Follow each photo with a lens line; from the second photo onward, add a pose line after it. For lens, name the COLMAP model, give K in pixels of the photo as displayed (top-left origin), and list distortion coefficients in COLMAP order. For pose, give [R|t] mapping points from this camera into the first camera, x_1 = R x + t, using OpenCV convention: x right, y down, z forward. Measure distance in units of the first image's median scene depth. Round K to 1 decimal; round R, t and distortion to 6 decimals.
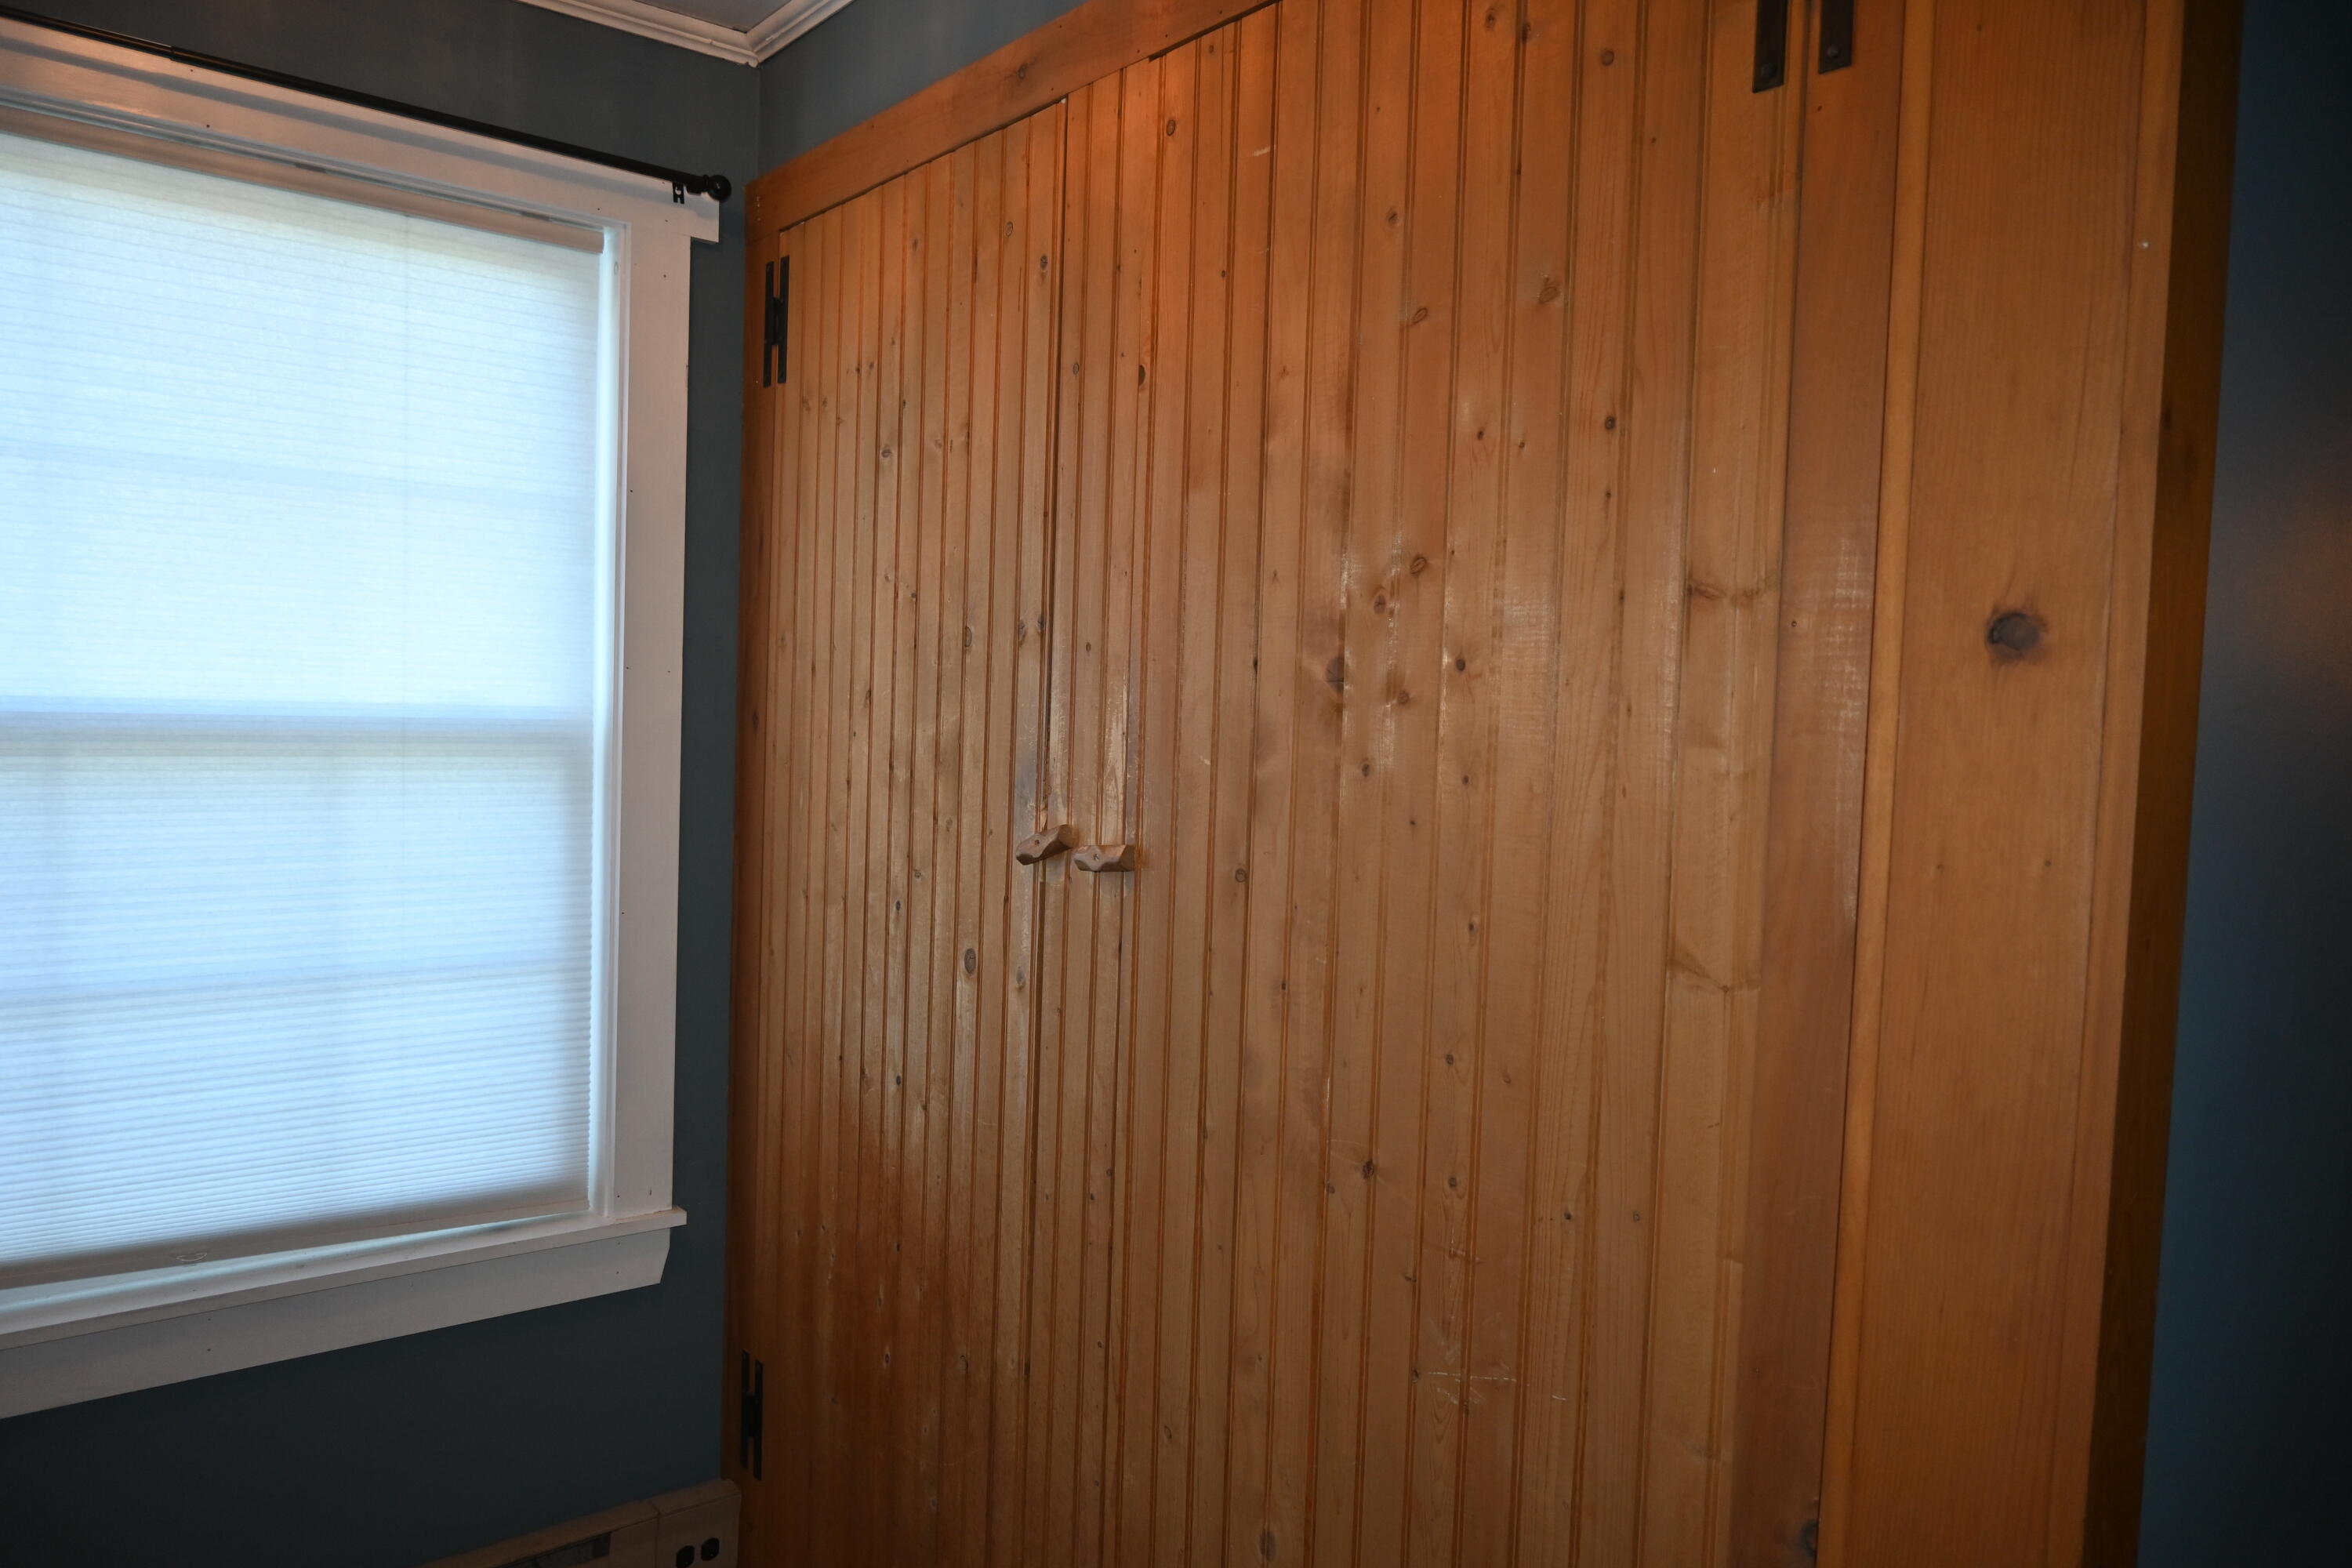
lens RADIAL K [[1597.6, 0, 1180.7], [0, 1597.6, 790.6], [0, 0, 1]] dist [-0.007266, 0.005004]
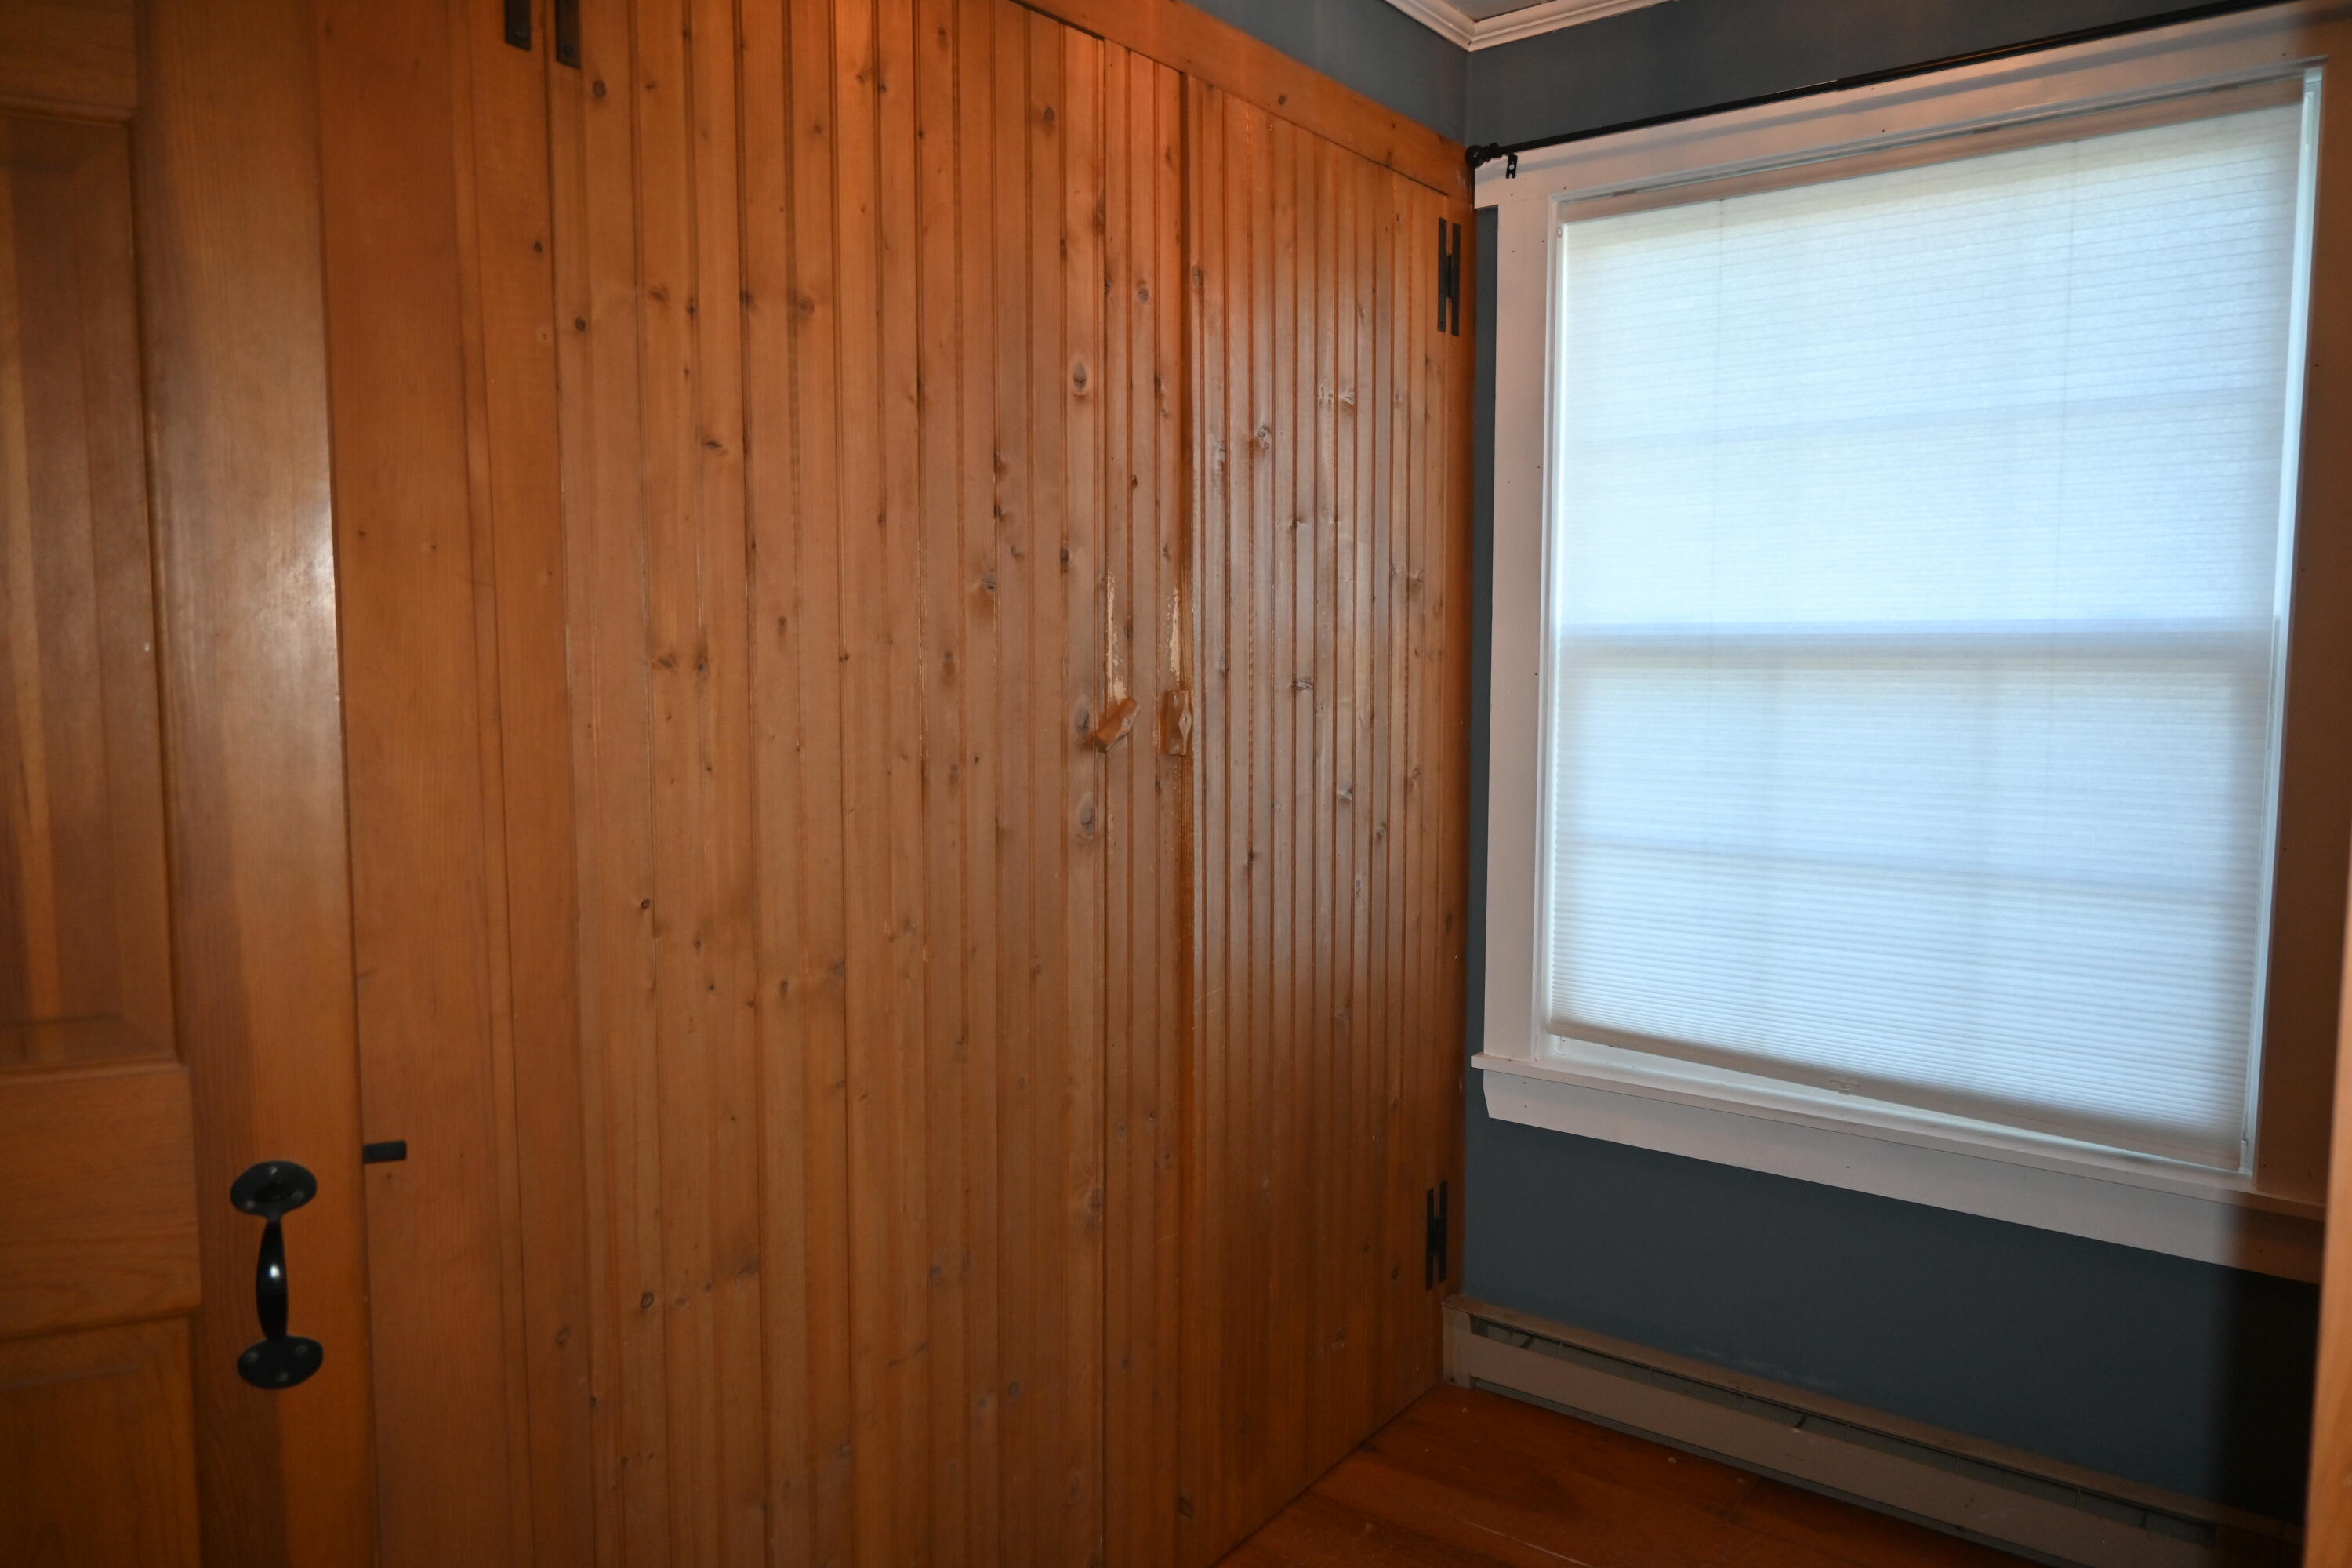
lens RADIAL K [[1597.6, 0, 1182.2], [0, 1597.6, 775.4], [0, 0, 1]] dist [-0.007266, 0.005004]
pose [[0.216887, 0.054061, -0.974699, 0.408846], [-0.042231, 0.998050, 0.045959, 0.022962], [0.975283, 0.031195, 0.218747, 0.229674]]
